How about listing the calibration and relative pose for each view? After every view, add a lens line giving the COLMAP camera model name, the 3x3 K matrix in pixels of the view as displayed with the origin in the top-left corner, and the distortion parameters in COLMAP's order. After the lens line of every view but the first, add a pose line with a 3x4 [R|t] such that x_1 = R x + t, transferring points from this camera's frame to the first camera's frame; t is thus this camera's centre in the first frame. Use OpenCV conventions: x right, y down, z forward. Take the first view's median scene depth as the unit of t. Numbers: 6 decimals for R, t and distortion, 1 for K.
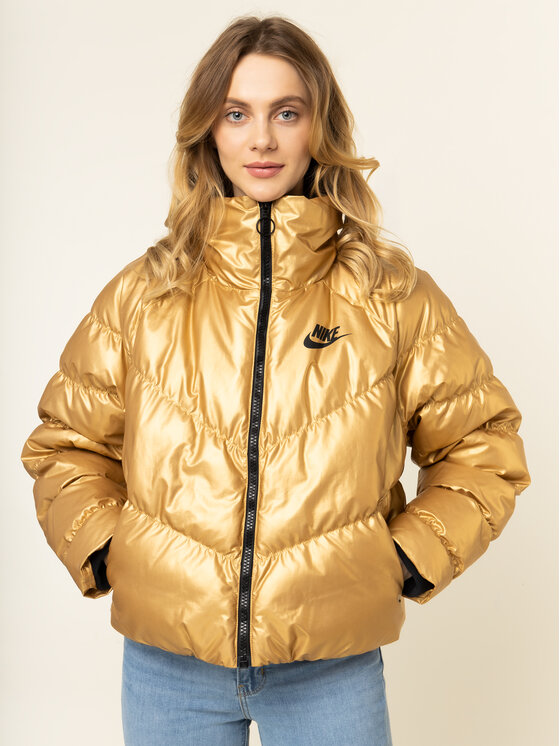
lens RADIAL K [[1275.1, 0, 280.0], [0, 1275.1, 373.0], [0, 0, 1]] dist [0.002863, 0.001757]
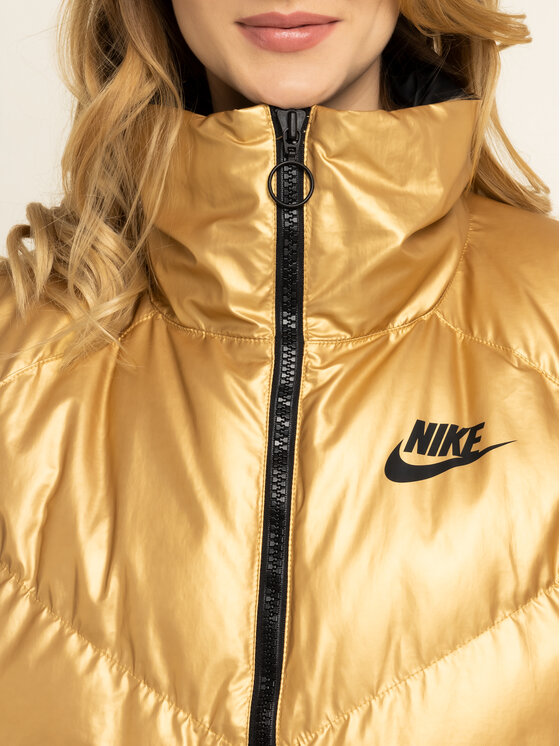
lens RADIAL K [[1778.6, 0, 280.0], [0, 1778.6, 373.0], [0, 0, 1]] dist [0.018937, 0.040902]
pose [[0.999925, -0.000256, -0.012266, -0.007839], [-0.000762, 0.996558, -0.082896, -0.006507], [0.012245, 0.082900, 0.996483, 0.436797]]
